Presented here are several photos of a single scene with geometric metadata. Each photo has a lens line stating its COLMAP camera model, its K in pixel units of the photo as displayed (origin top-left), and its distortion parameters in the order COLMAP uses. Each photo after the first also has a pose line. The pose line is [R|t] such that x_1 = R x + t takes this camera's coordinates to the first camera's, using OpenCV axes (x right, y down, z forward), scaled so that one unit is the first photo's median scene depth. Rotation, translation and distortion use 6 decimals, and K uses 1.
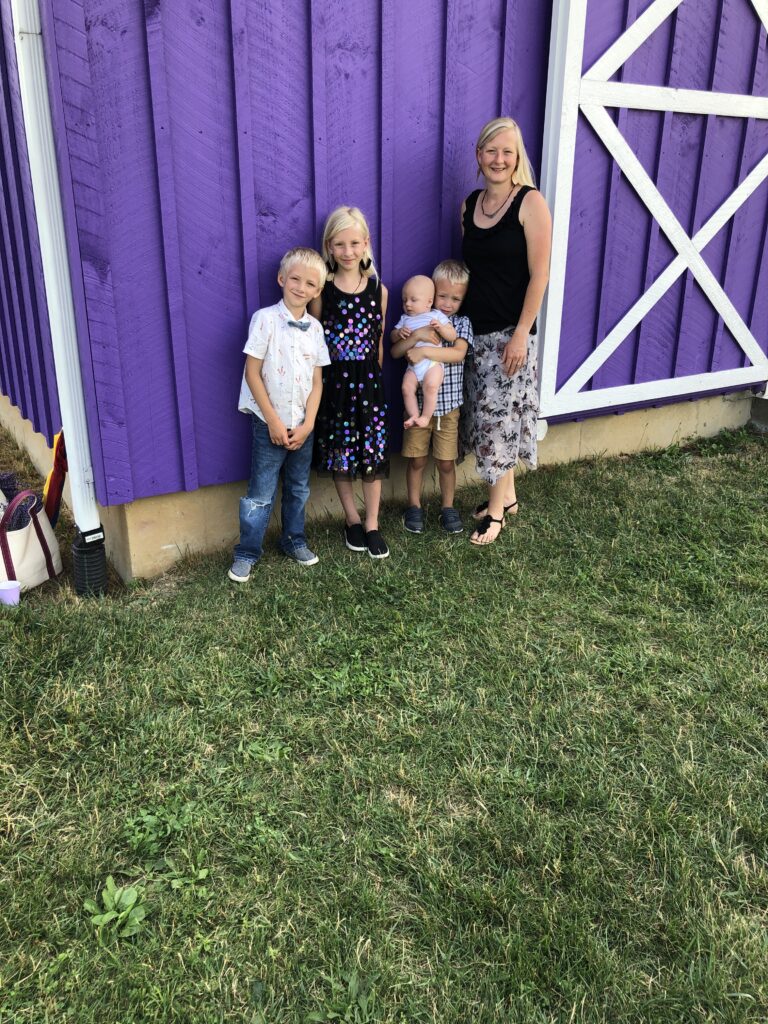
lens RADIAL K [[839.9, 0, 384.0], [0, 839.9, 514.5], [0, 0, 1]] dist [0.019944, -0.013485]
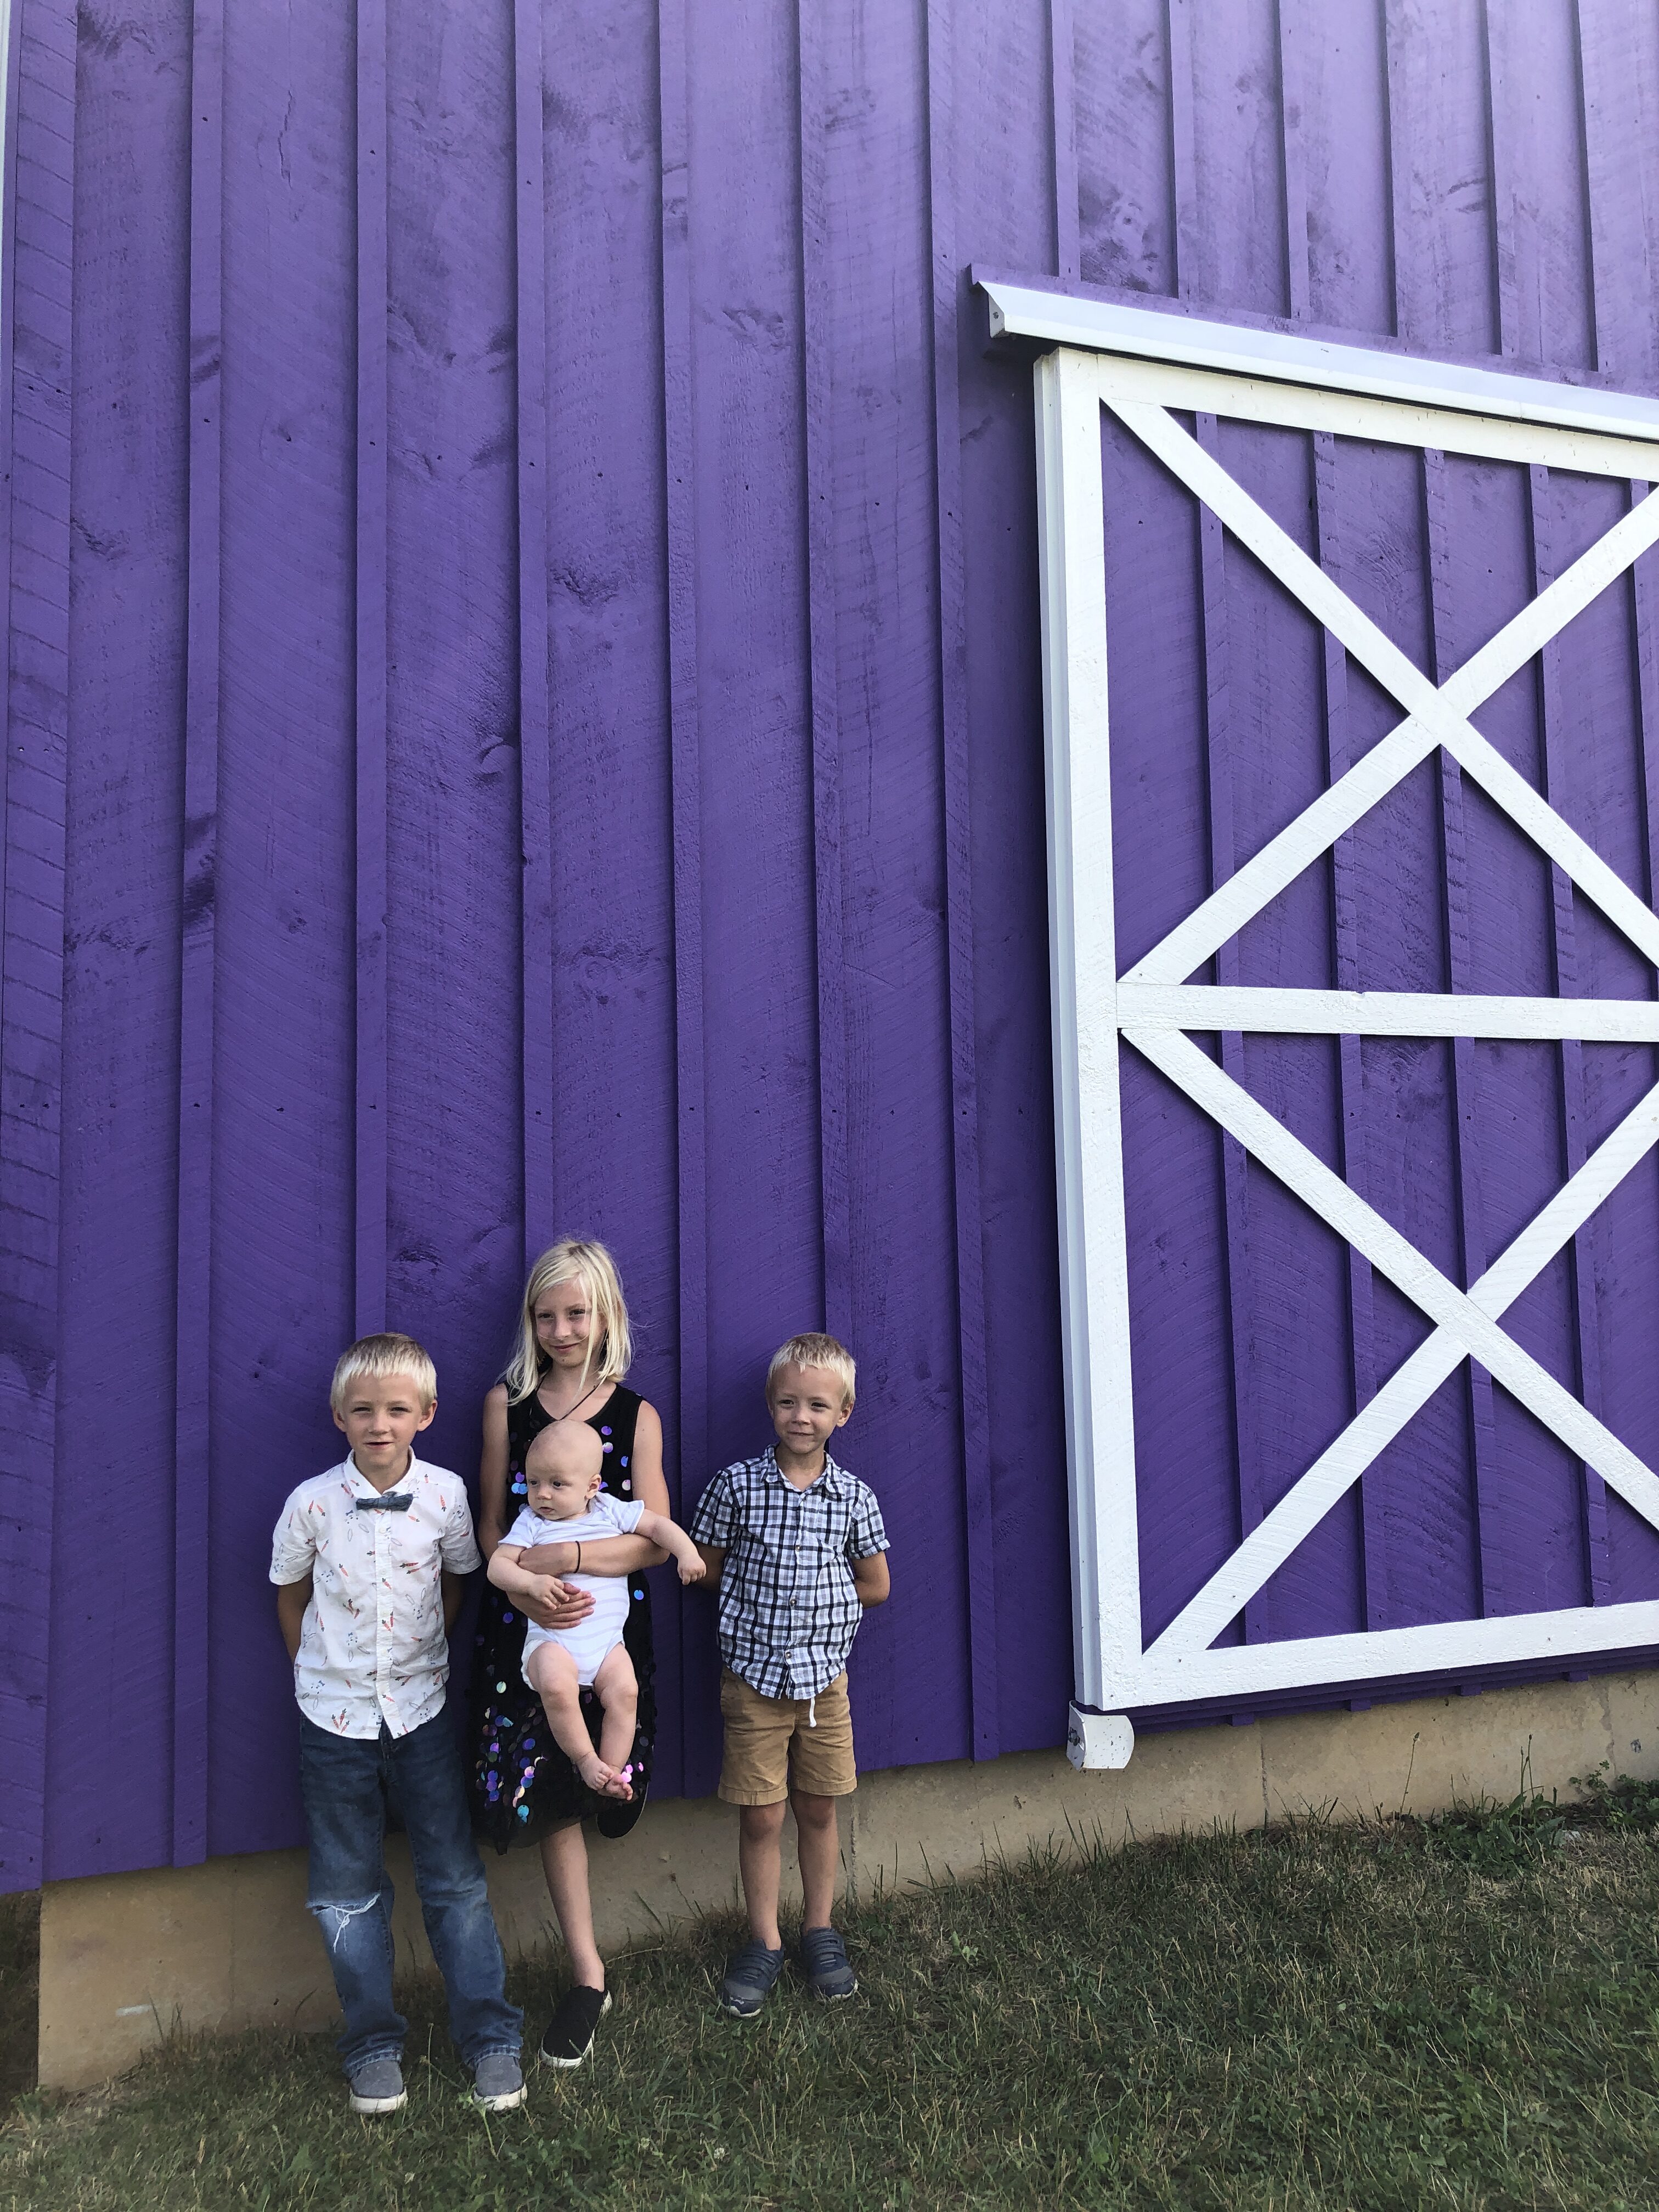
lens RADIAL K [[1814.3, 0, 829.9], [0, 1814.3, 1105.0], [0, 0, 1]] dist [0.019944, -0.013485]
pose [[0.978764, -0.045845, -0.199796, 0.281227], [-0.044279, 0.904376, -0.424433, 0.000945], [0.200149, 0.424267, 0.883141, 0.070452]]
